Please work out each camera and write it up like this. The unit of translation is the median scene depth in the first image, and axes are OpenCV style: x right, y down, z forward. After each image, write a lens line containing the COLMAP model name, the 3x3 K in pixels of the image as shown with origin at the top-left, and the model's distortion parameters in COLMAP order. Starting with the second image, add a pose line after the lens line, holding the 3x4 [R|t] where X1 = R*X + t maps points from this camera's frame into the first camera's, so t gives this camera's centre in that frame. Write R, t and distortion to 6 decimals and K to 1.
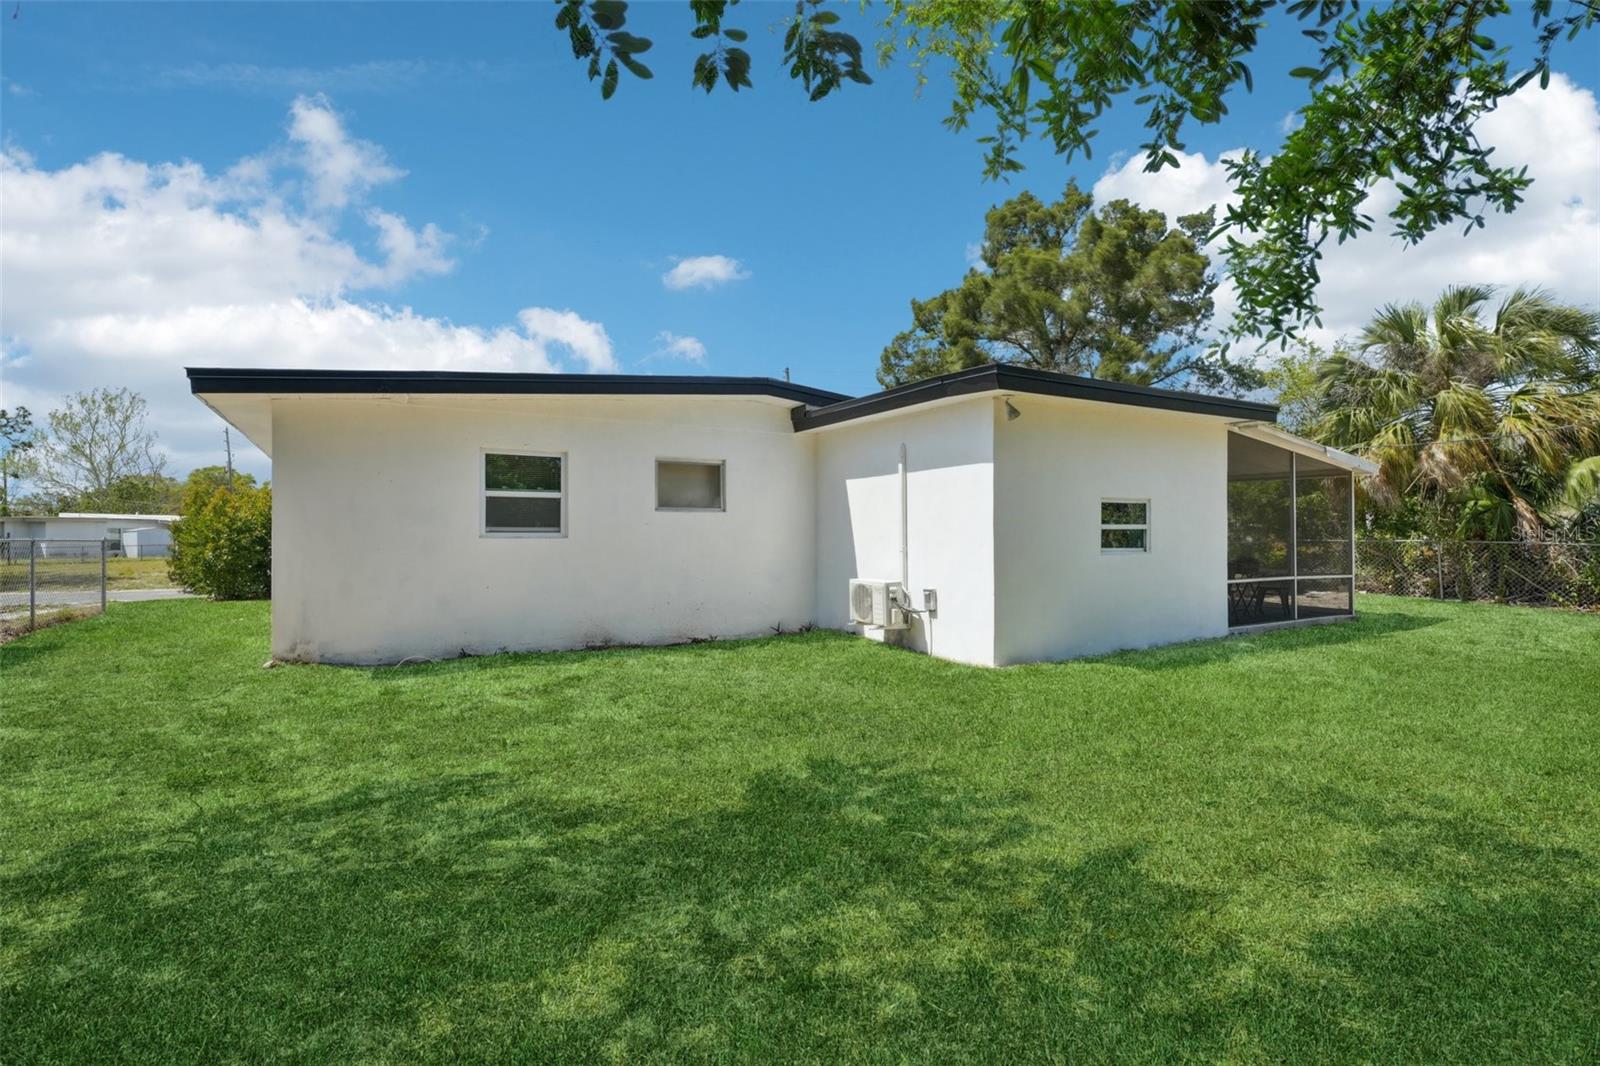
lens RADIAL K [[735.5, 0, 800.0], [0, 735.5, 533.0], [0, 0, 1]] dist [-0.000997, -0.000021]
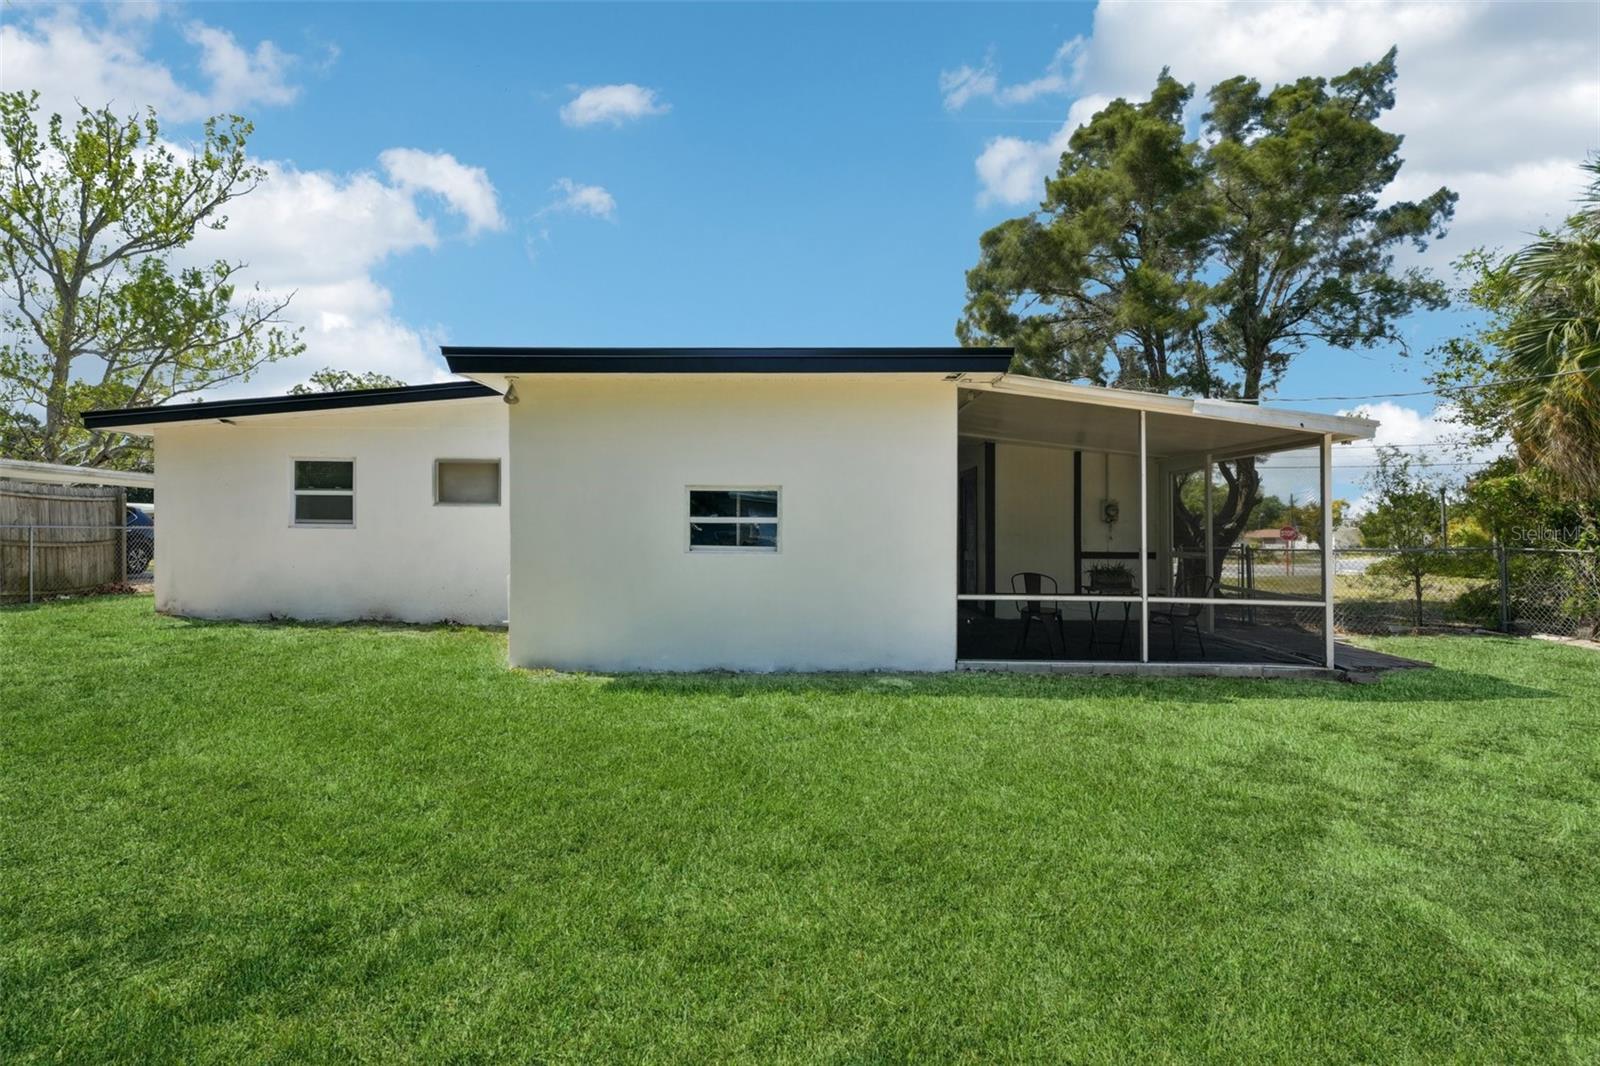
lens RADIAL K [[735.5, 0, 800.0], [0, 735.5, 533.0], [0, 0, 1]] dist [-0.000997, -0.000021]
pose [[0.867724, 0.010673, -0.496931, 0.914044], [-0.010617, 0.999939, 0.002936, 0.002319], [0.496932, 0.002728, 0.867785, 0.324502]]
